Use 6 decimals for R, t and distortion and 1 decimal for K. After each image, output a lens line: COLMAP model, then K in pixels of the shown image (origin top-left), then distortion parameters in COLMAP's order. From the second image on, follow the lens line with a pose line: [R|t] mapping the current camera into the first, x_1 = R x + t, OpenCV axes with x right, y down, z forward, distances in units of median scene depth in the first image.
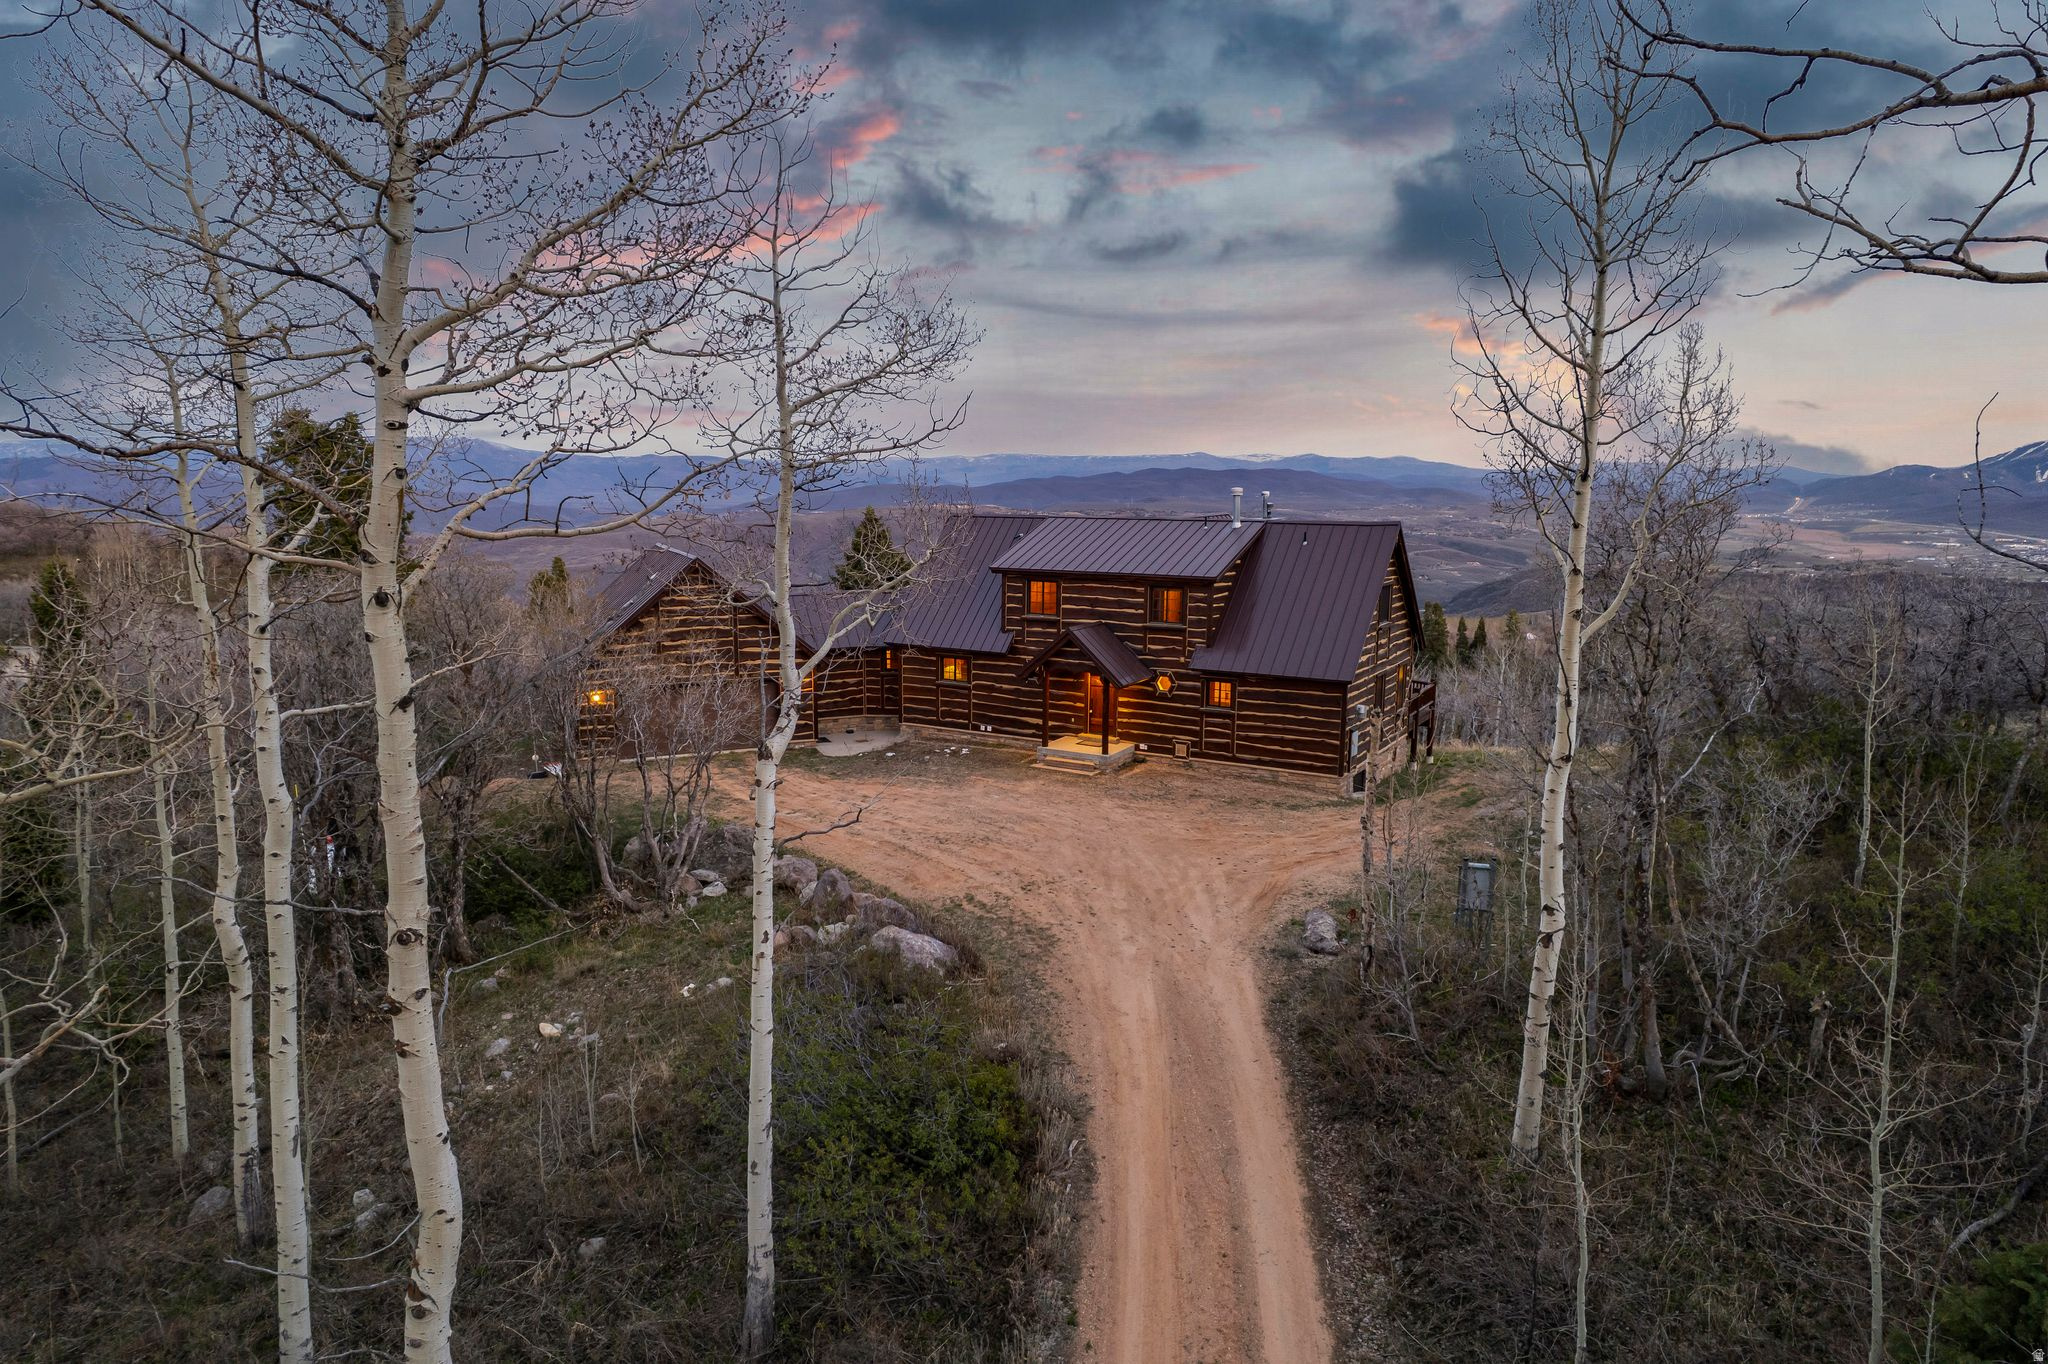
lens RADIAL K [[1307.1, 0, 1004.2], [0, 1307.1, 768.3], [0, 0, 1]] dist [-0.038188, 0.025500]
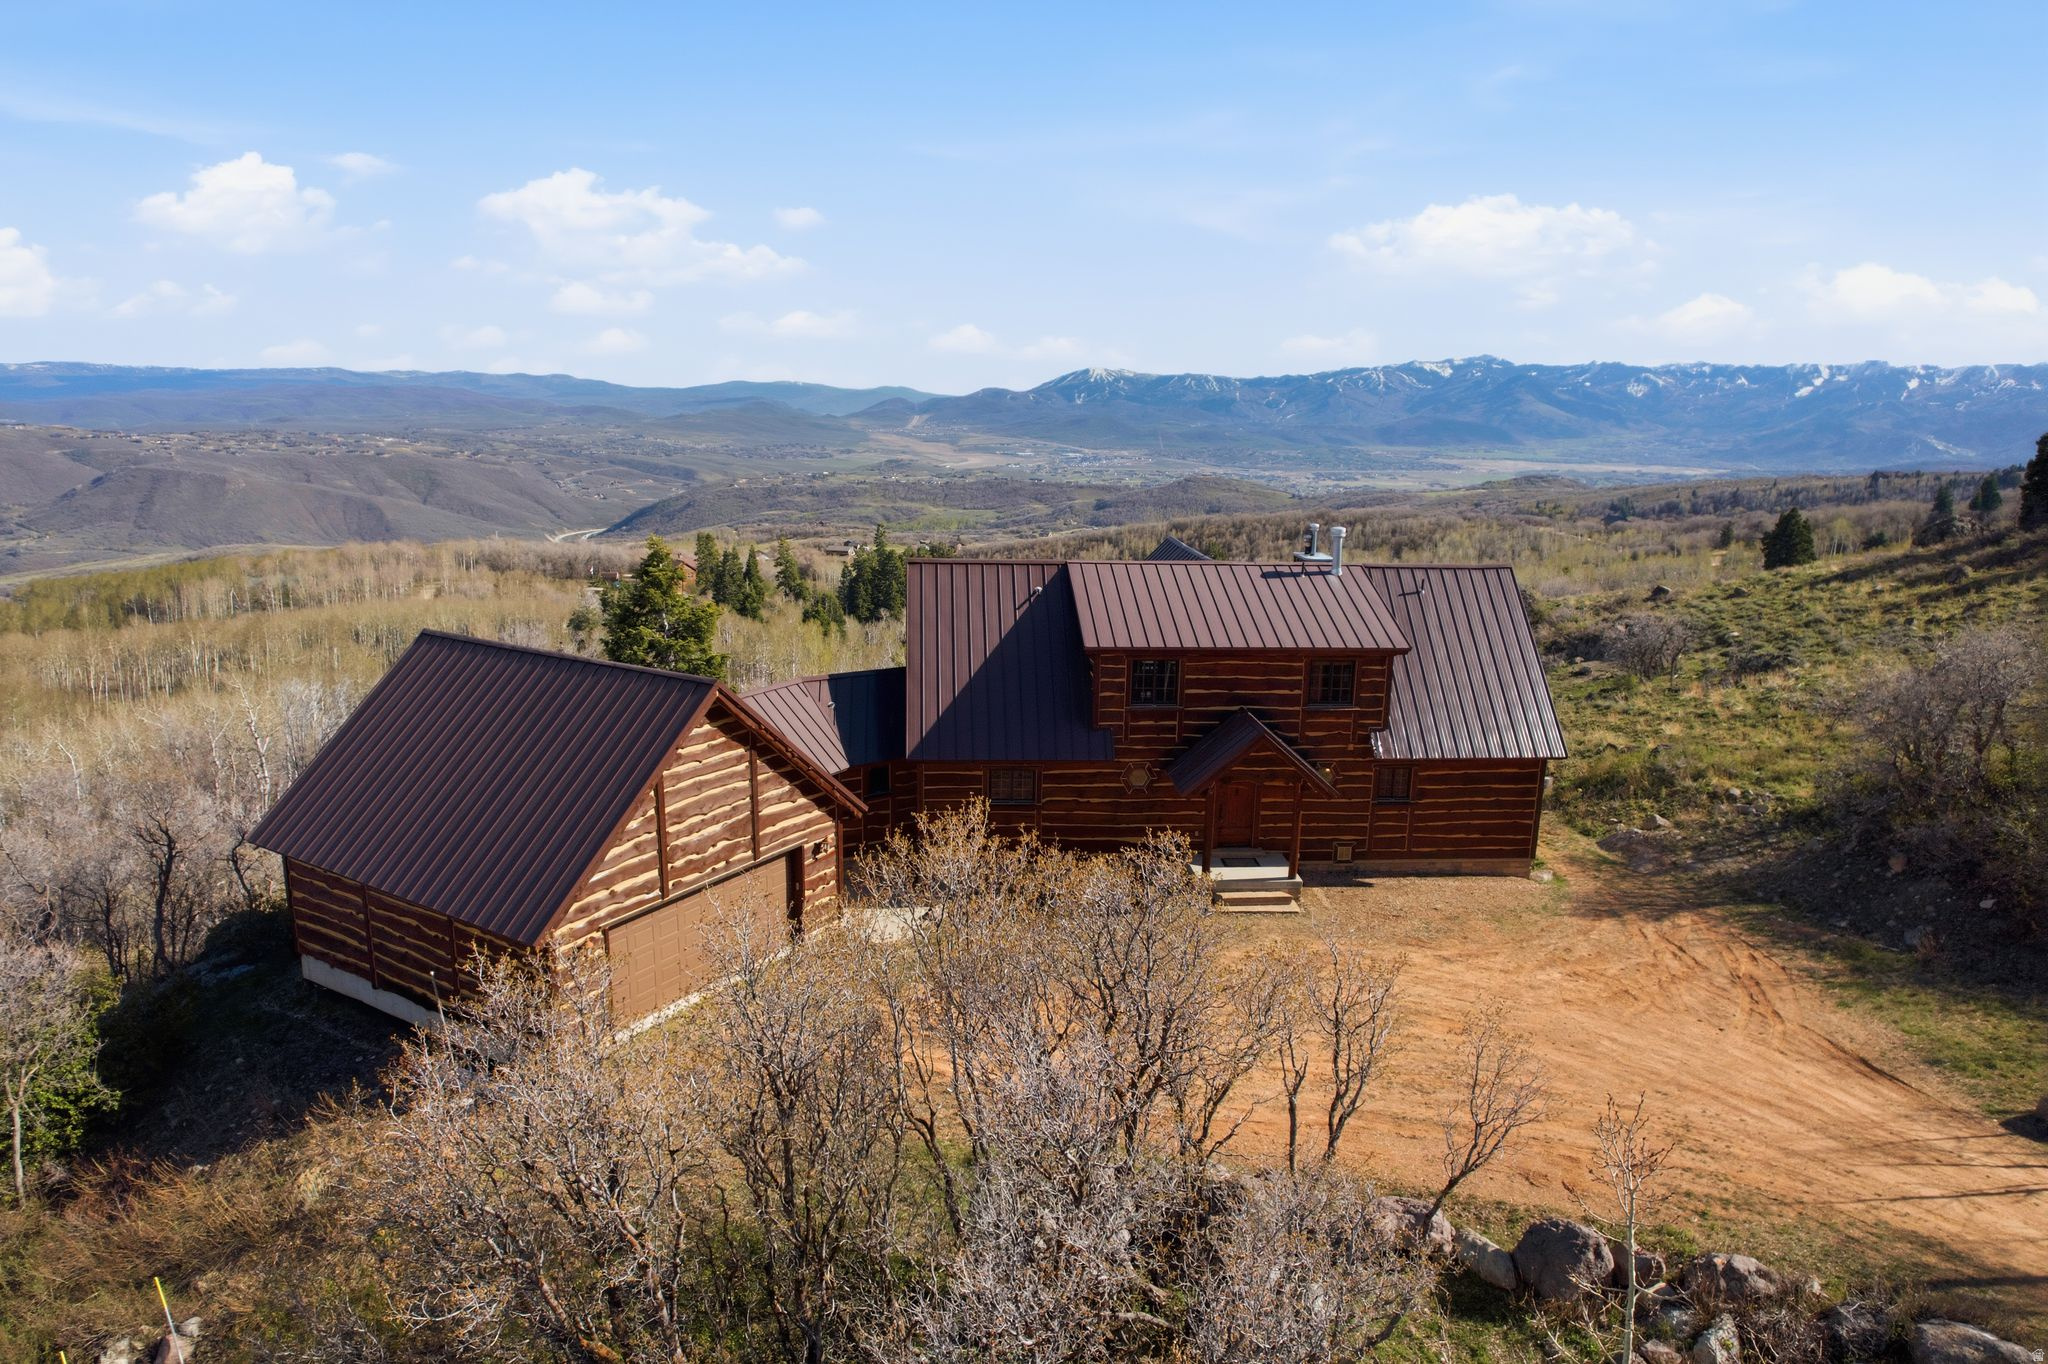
lens RADIAL K [[1318.1, 0, 1021.7], [0, 1318.1, 678.4], [0, 0, 1]] dist [-0.079037, 0.078915]
pose [[0.808486, -0.109353, 0.578267, -0.501582], [0.112689, 0.993169, 0.030261, -0.174077], [-0.577626, 0.040699, 0.815286, 0.453150]]
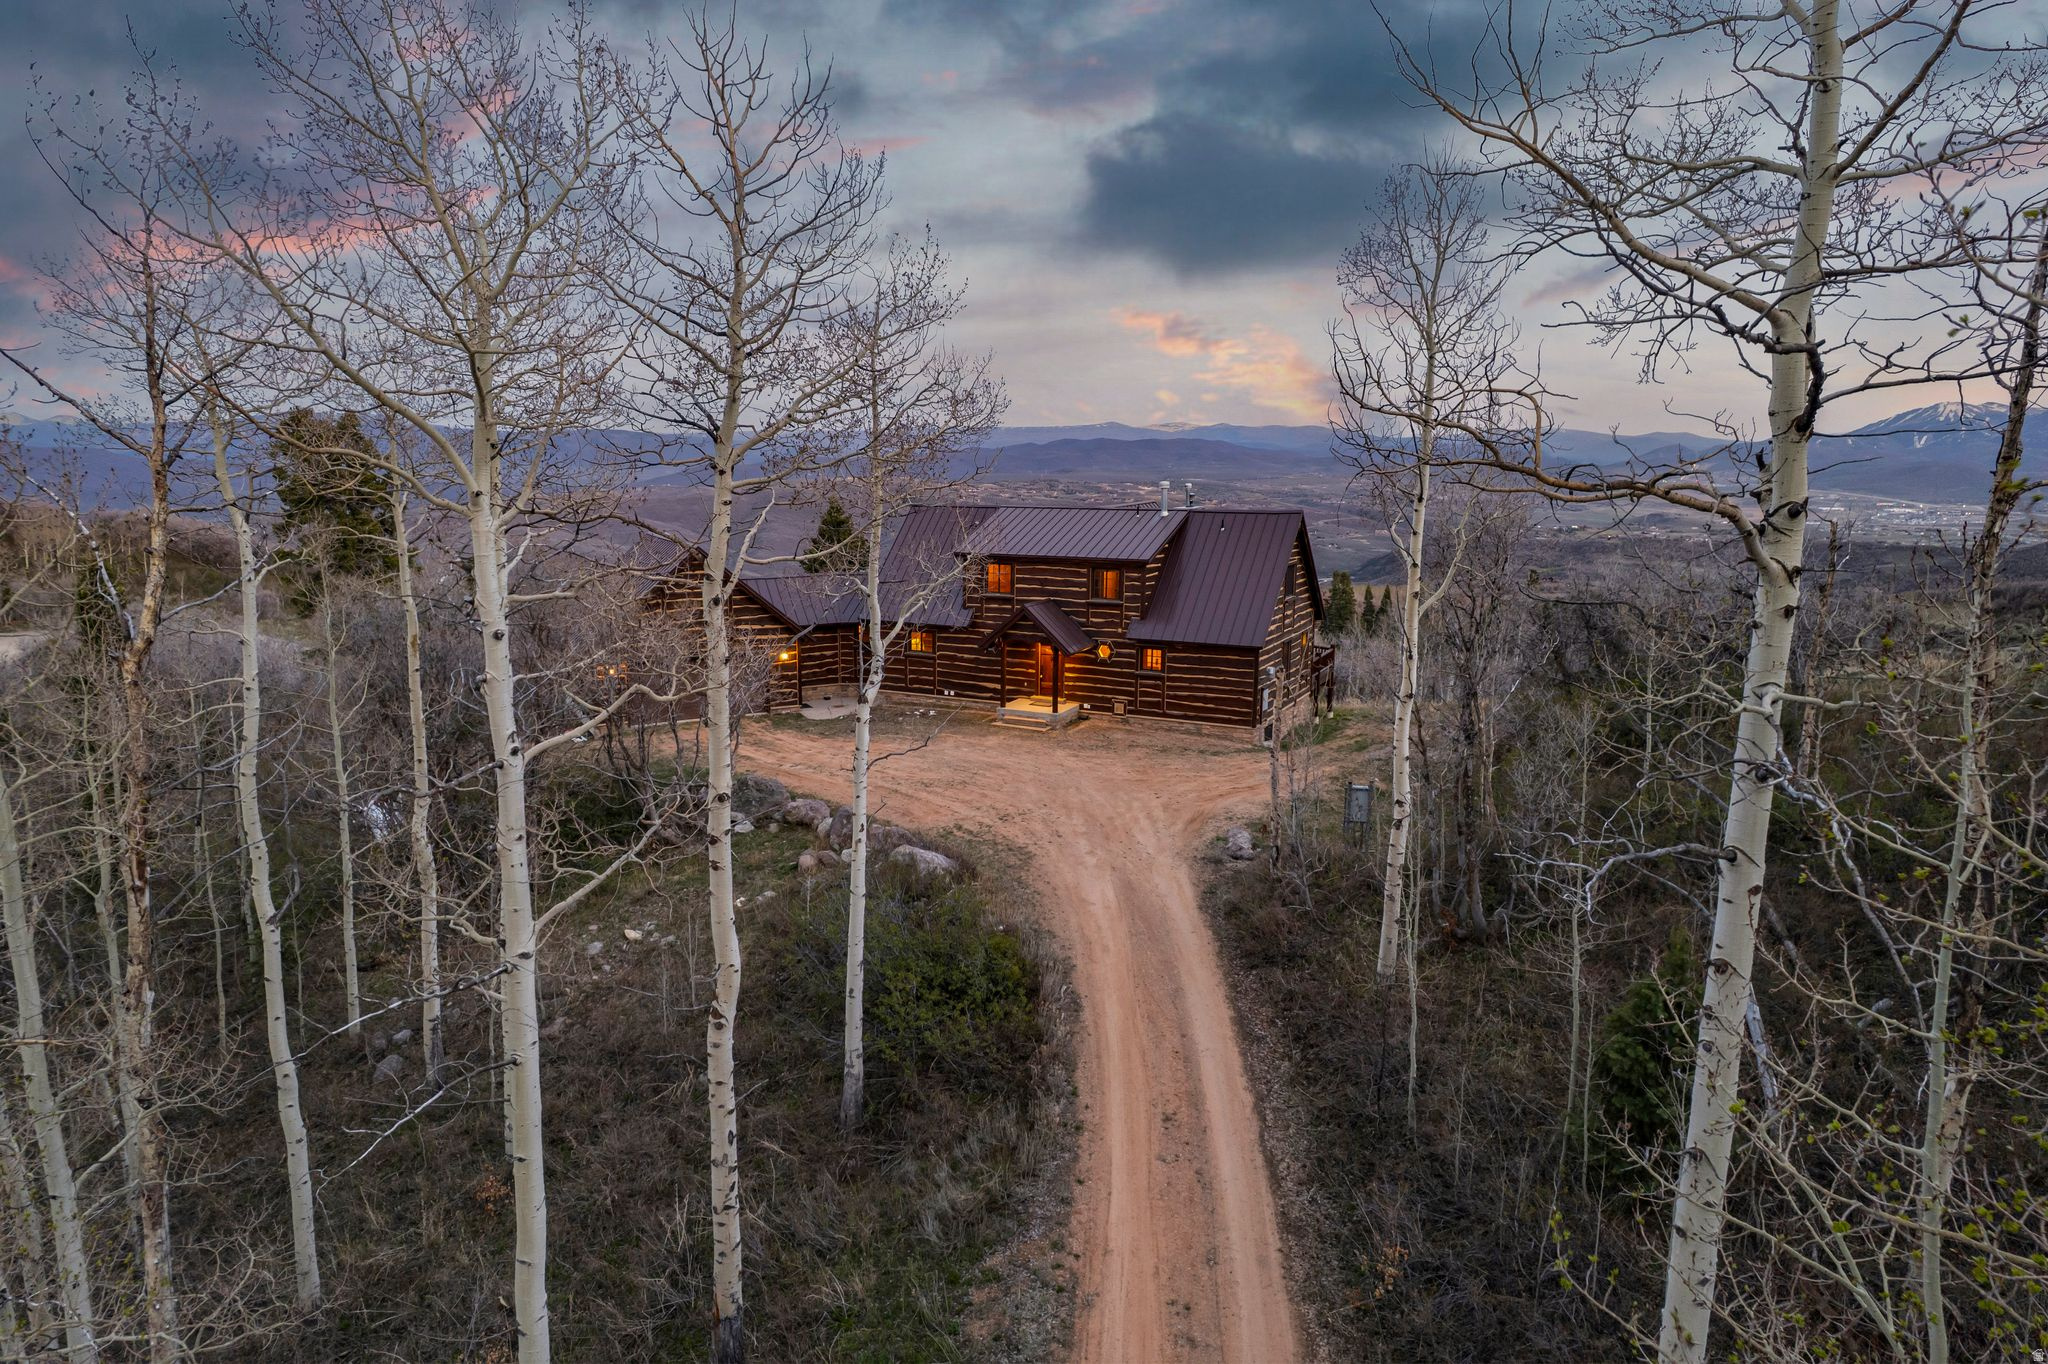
lens RADIAL K [[1294.2, 0, 1004.1], [0, 1294.2, 815.6], [0, 0, 1]] dist [-0.013348, -0.000028]
pose [[0.997877, -0.022222, 0.061211, -0.042439], [0.018670, 0.998142, 0.058006, 0.013411], [-0.062386, -0.056740, 0.996438, -0.162600]]
